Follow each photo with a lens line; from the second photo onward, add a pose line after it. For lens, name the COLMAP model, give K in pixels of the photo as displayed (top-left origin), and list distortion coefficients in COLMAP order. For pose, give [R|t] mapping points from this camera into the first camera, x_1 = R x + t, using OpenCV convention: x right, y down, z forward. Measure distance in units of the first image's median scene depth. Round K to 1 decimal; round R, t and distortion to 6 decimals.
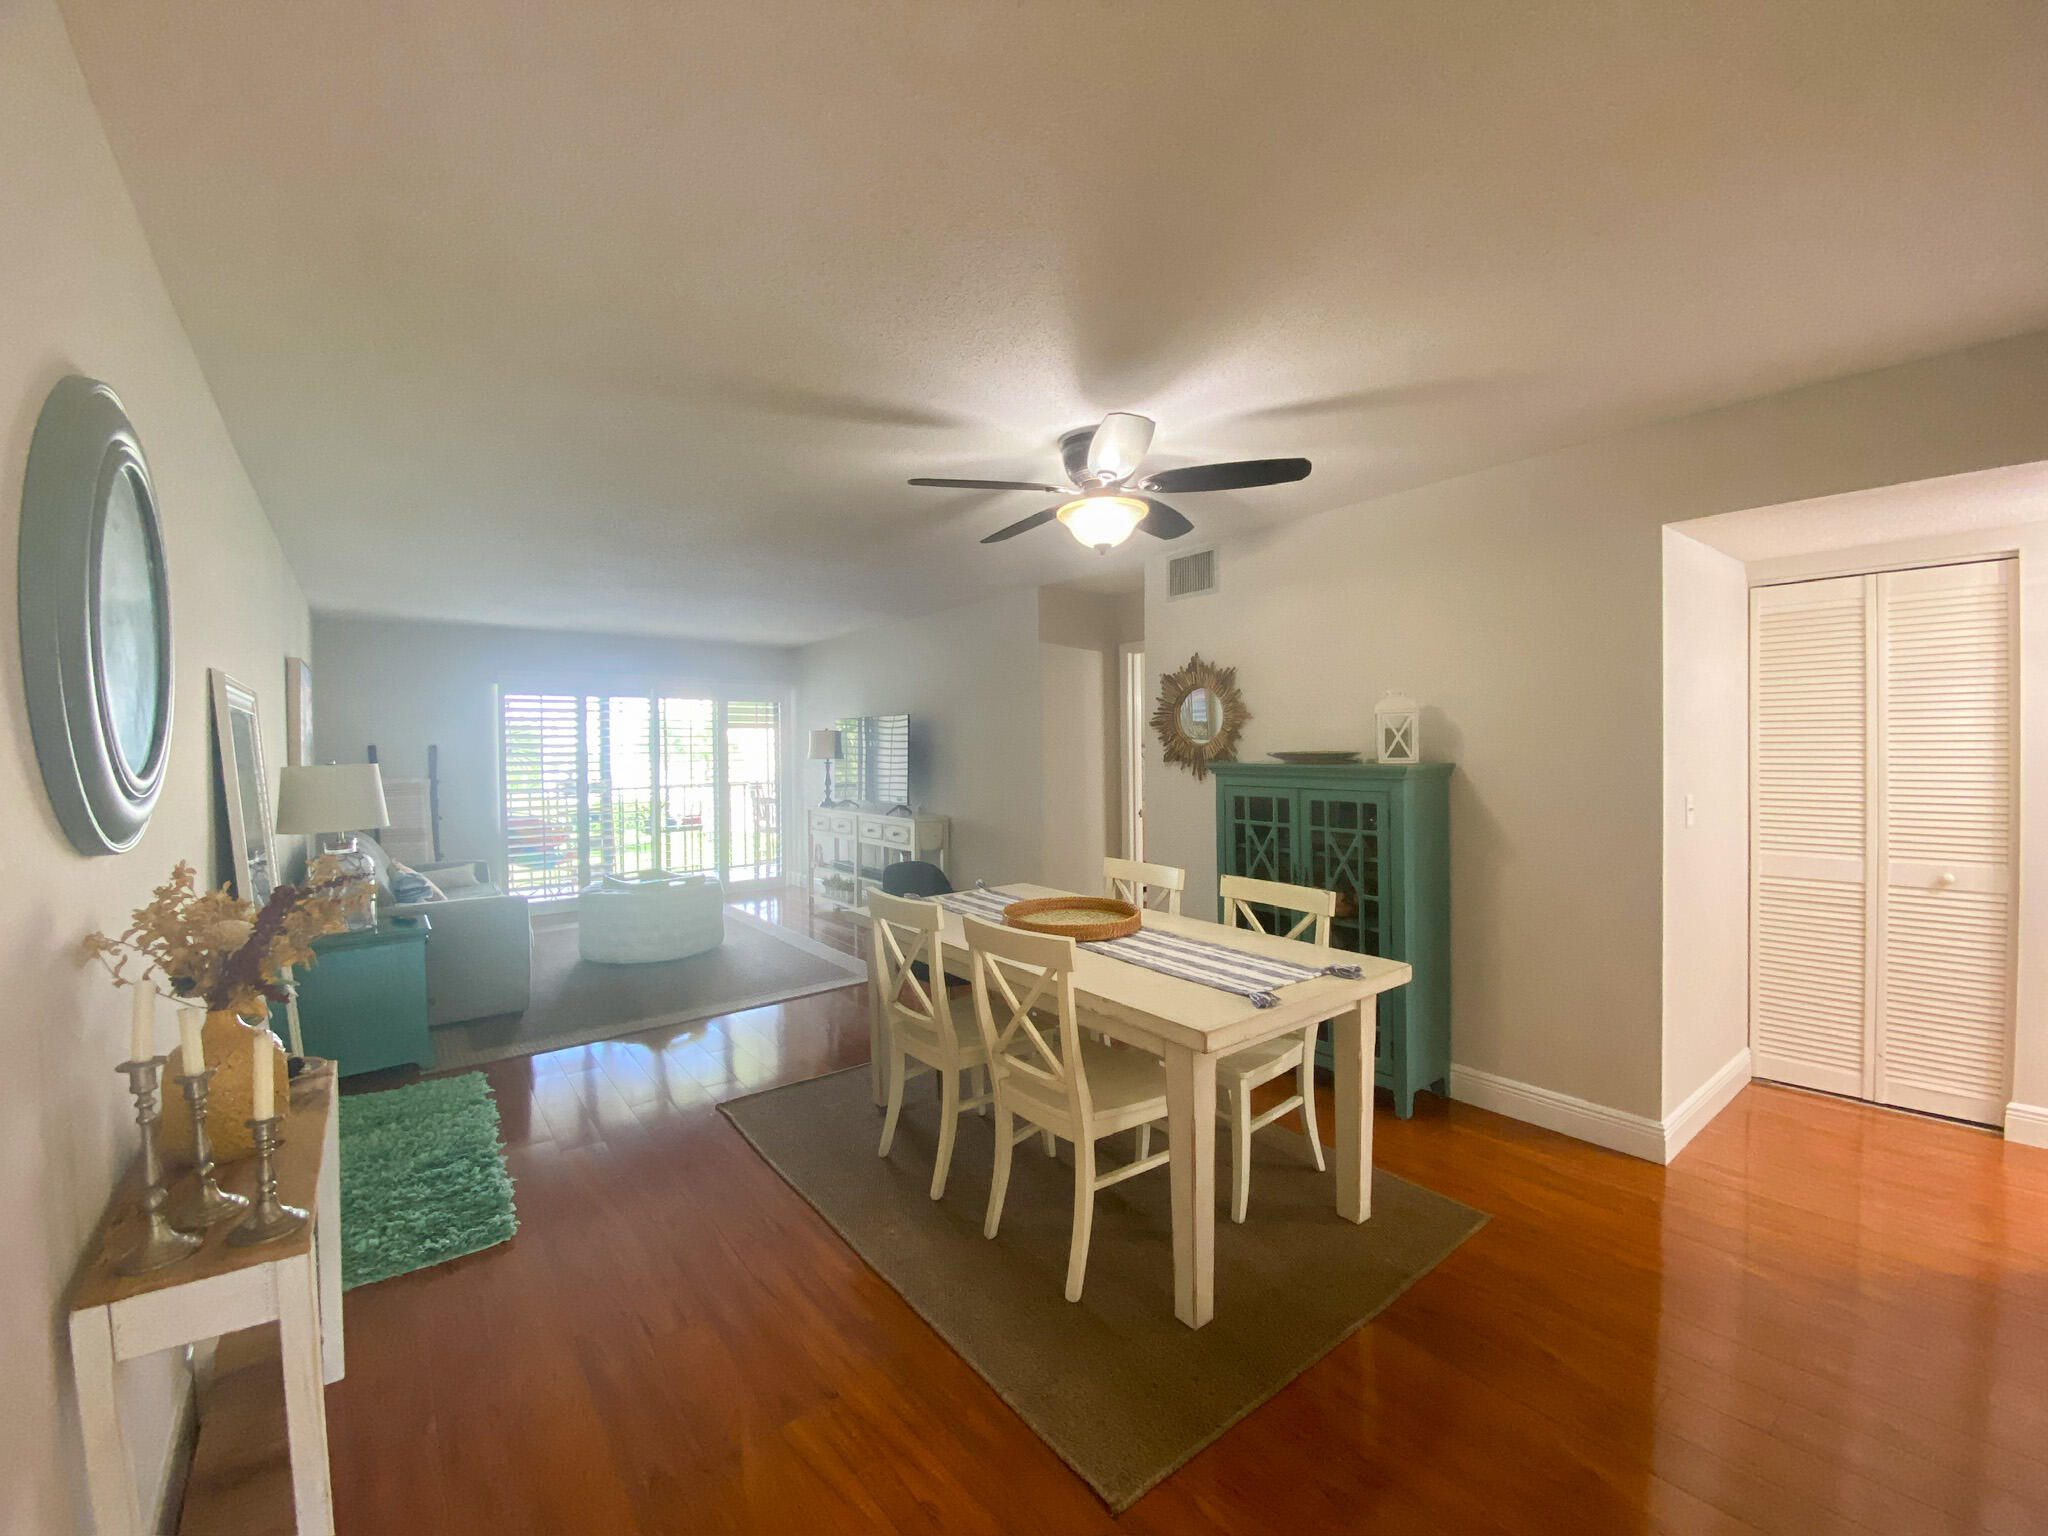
lens RADIAL K [[835.8, 0, 1020.5], [0, 835.8, 759.9], [0, 0, 1]] dist [0.028738, -0.024199]
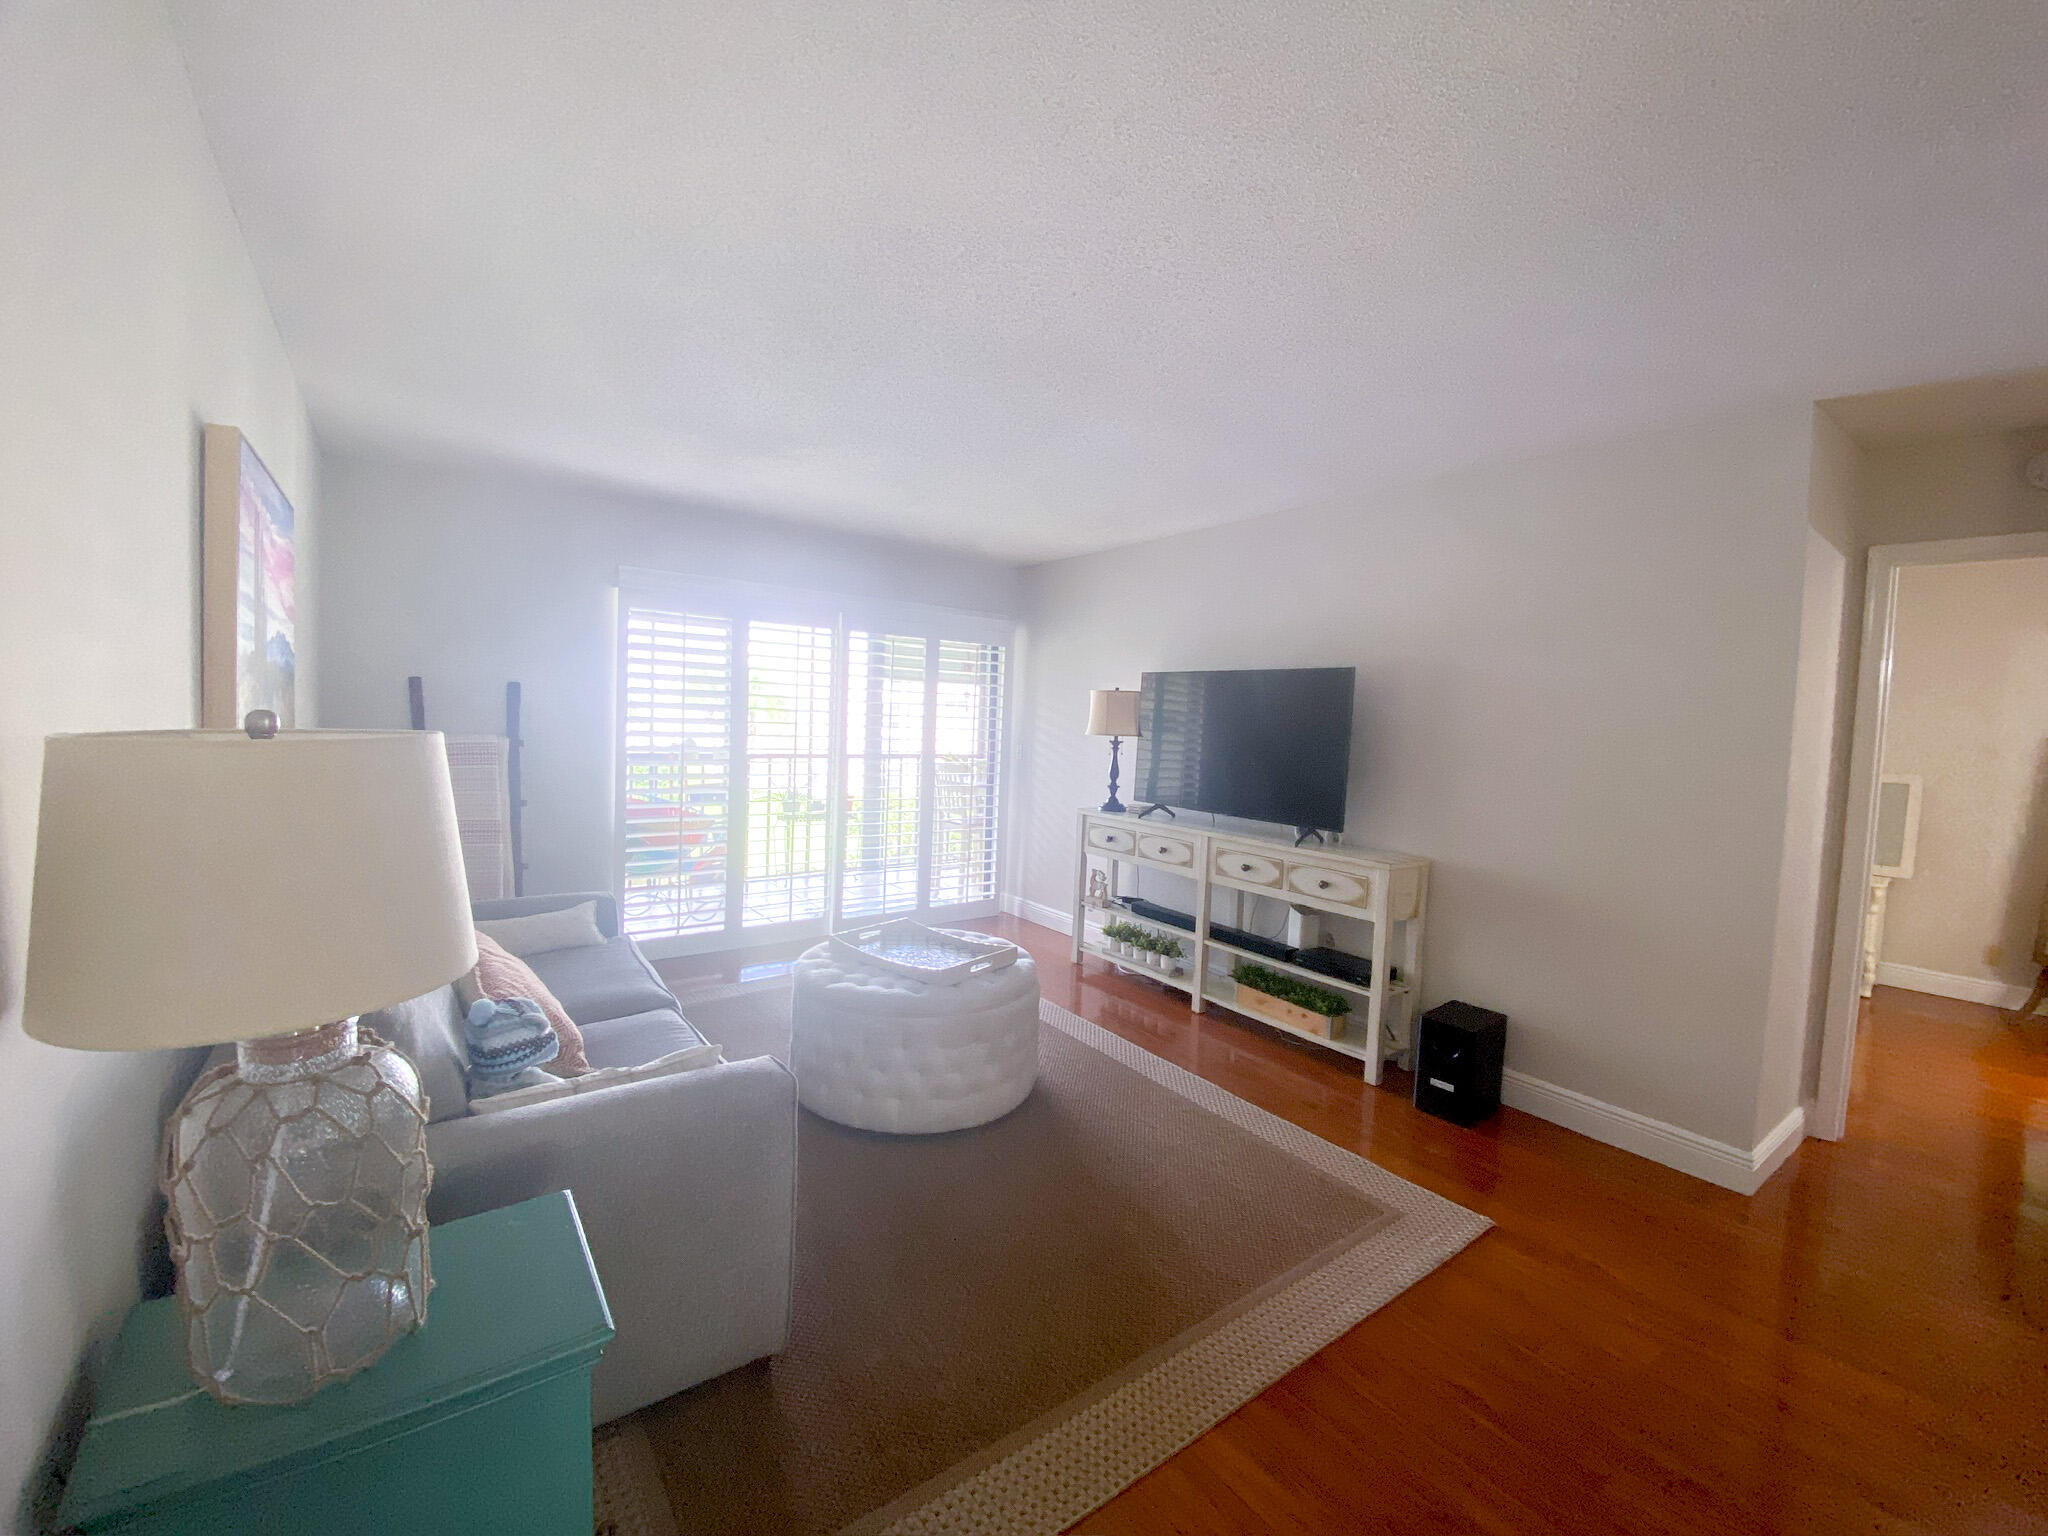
lens RADIAL K [[835.8, 0, 1020.5], [0, 835.8, 759.9], [0, 0, 1]] dist [0.028738, -0.024199]
pose [[0.998095, 0.054159, -0.029541, -0.283093], [-0.052919, 0.997746, 0.041272, -0.005496], [0.031709, -0.039631, 0.998711, 0.365421]]
